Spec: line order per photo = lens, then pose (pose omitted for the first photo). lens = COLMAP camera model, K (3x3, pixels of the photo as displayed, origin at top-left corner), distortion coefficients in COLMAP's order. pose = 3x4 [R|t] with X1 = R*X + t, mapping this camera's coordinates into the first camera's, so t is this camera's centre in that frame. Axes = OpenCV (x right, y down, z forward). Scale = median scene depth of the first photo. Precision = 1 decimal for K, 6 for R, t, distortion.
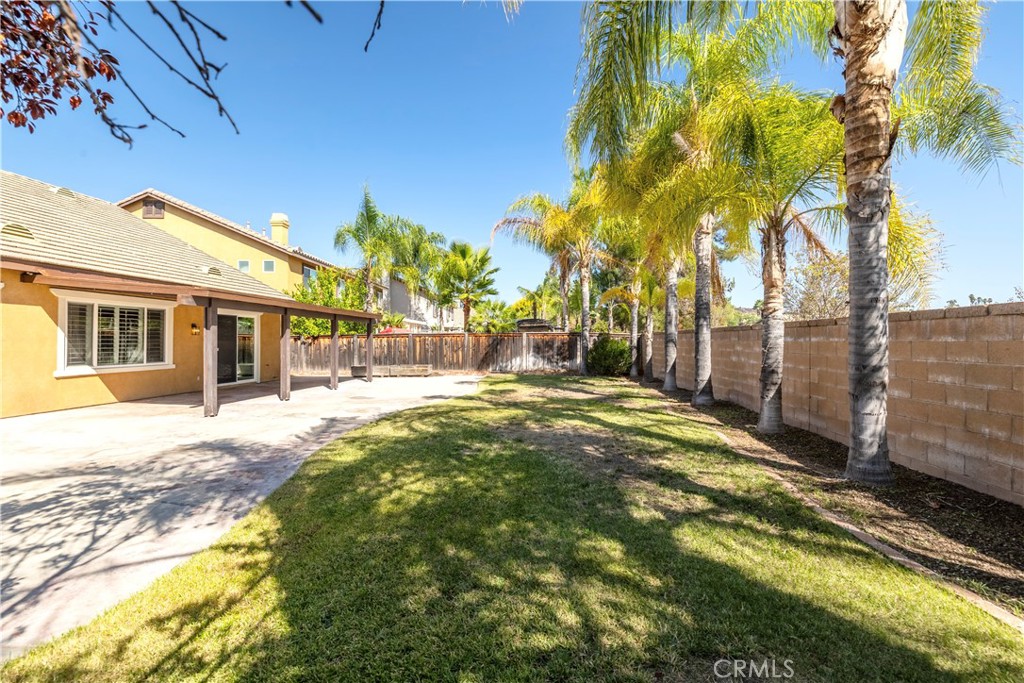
lens RADIAL K [[444.0, 0, 517.9], [0, 444.0, 340.7], [0, 0, 1]] dist [0.007186, -0.001111]
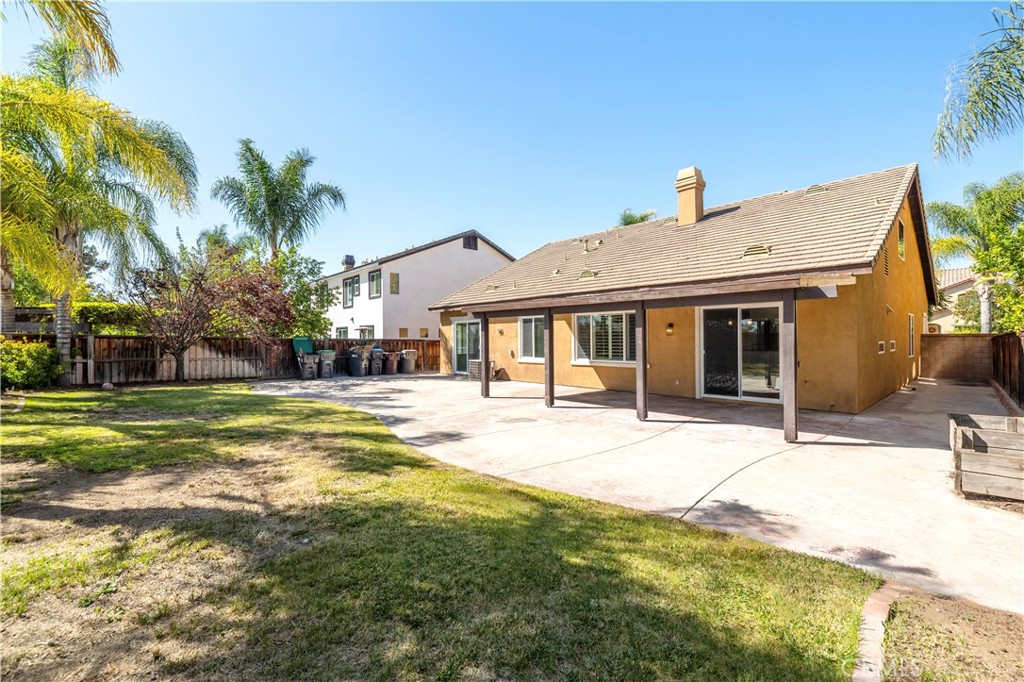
lens RADIAL K [[444.0, 0, 499.5], [0, 444.0, 334.5], [0, 0, 1]] dist [0.007186, -0.001111]
pose [[-0.671443, -0.003593, -0.741048, 0.213284], [0.006401, 0.999923, -0.010648, -0.006855], [0.741029, -0.011893, -0.671368, 1.417602]]
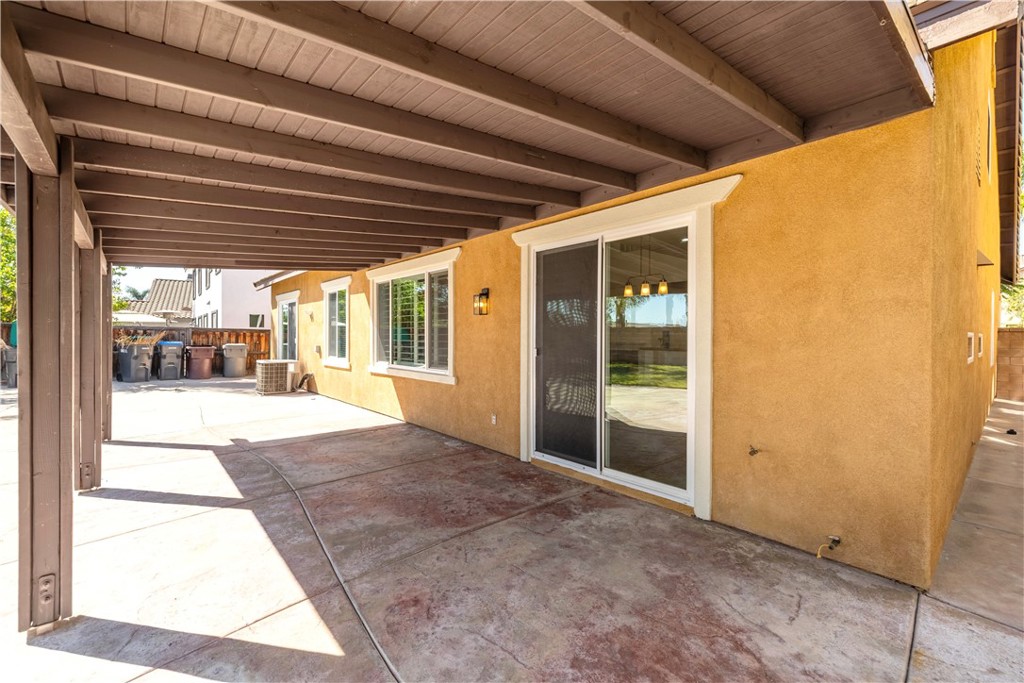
lens RADIAL K [[444.0, 0, 501.4], [0, 444.0, 335.7], [0, 0, 1]] dist [0.007186, -0.001111]
pose [[-0.691478, -0.004196, -0.722386, -0.450169], [-0.004923, 0.999987, -0.001096, 0.007925], [0.722381, 0.002798, -0.691489, 1.359886]]
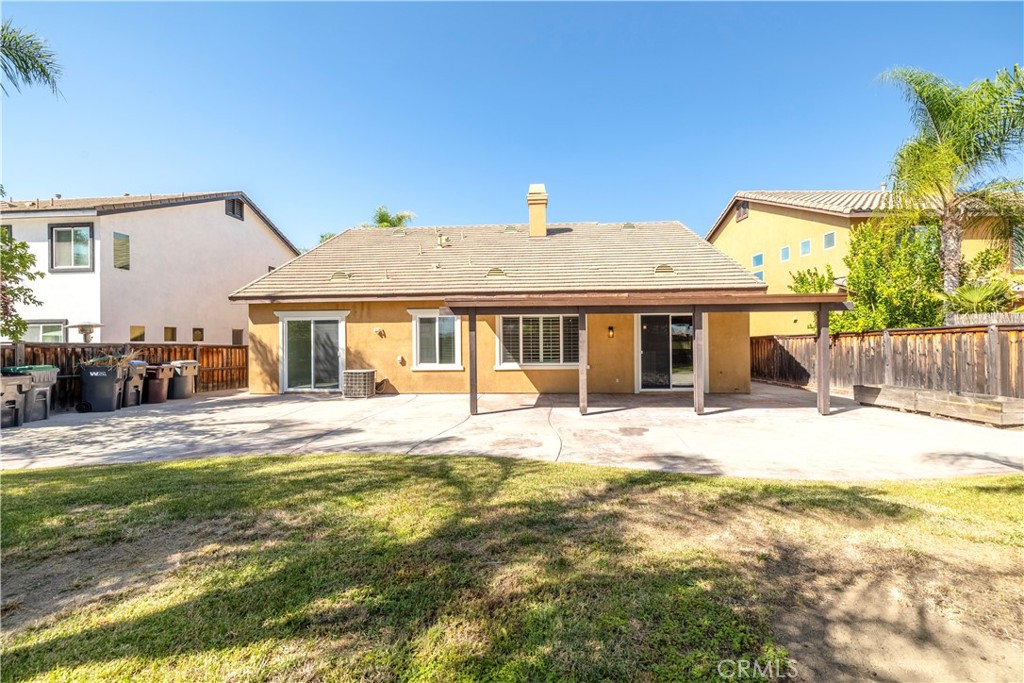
lens RADIAL K [[444.0, 0, 510.8], [0, 444.0, 339.8], [0, 0, 1]] dist [0.007186, -0.001111]
pose [[0.042328, -0.004287, -0.999095, 0.290740], [0.009985, 0.999943, -0.003868, -0.006515], [0.999054, -0.009812, 0.042368, 0.758585]]
